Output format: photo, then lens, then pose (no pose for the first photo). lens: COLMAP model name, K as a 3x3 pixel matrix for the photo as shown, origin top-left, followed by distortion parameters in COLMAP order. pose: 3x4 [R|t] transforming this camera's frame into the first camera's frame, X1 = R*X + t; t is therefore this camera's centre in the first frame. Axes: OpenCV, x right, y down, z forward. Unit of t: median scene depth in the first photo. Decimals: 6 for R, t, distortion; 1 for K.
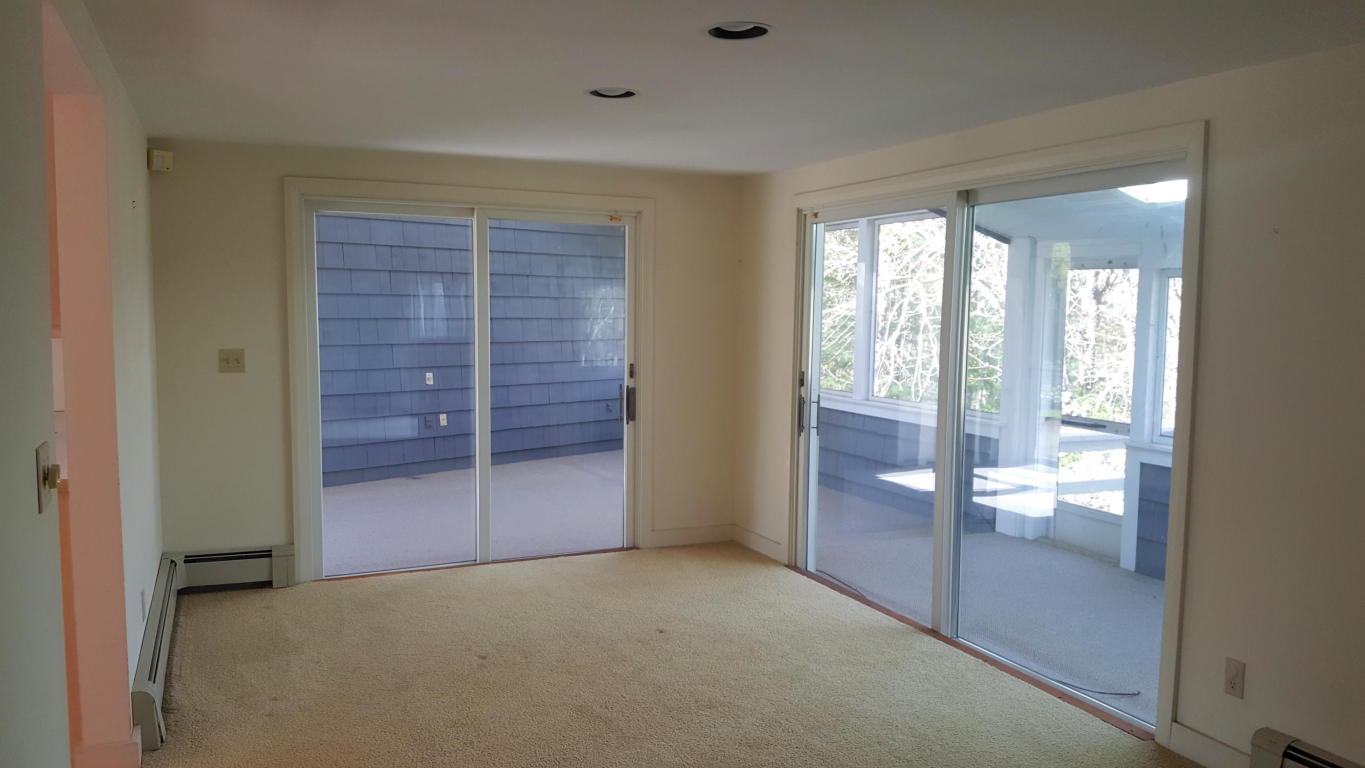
lens RADIAL K [[1018.1, 0, 678.8], [0, 1018.1, 383.4], [0, 0, 1]] dist [0.025692, -0.072283]
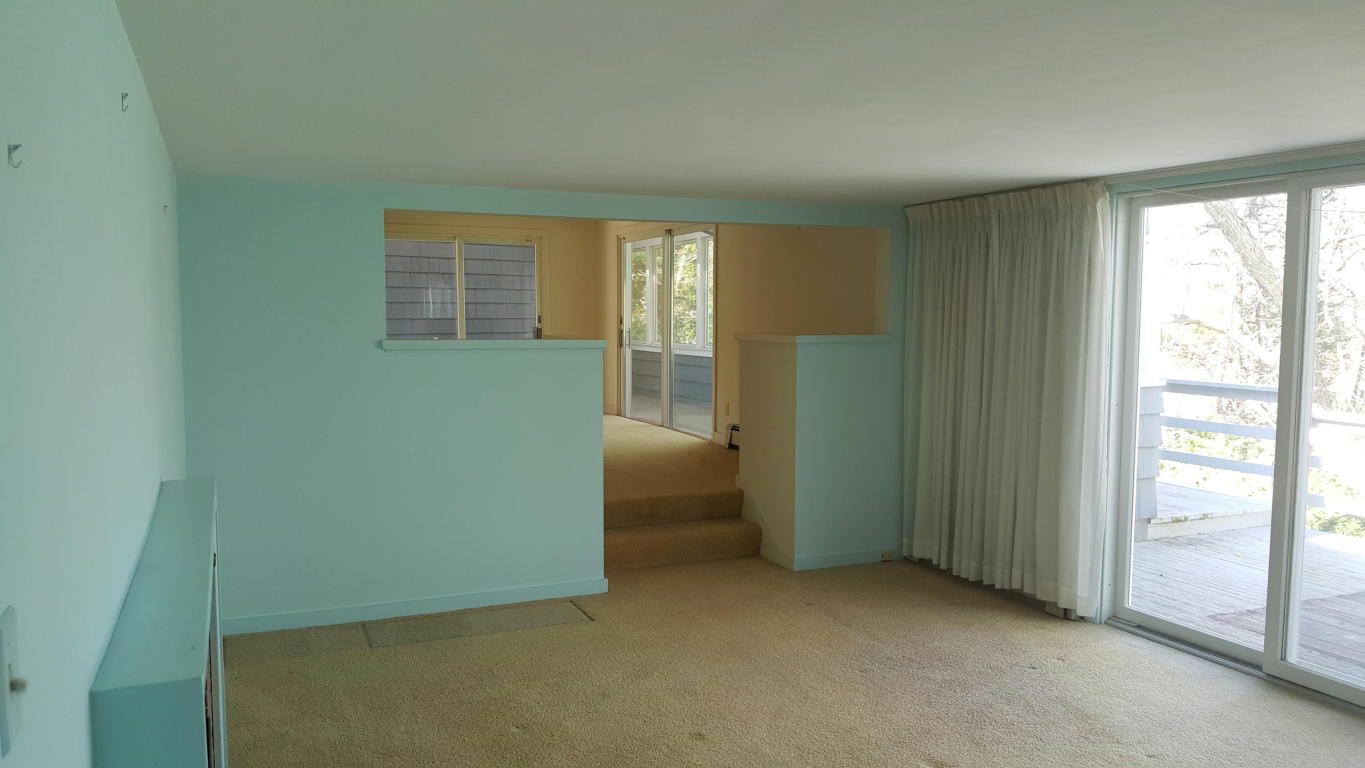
lens RADIAL K [[1018.1, 0, 686.5], [0, 1018.1, 389.7], [0, 0, 1]] dist [0.025692, -0.072283]
pose [[0.999941, -0.010567, -0.002625, 0.161738], [0.010561, 0.999942, -0.001933, 0.087072], [0.002645, 0.001905, 0.999995, -0.636057]]
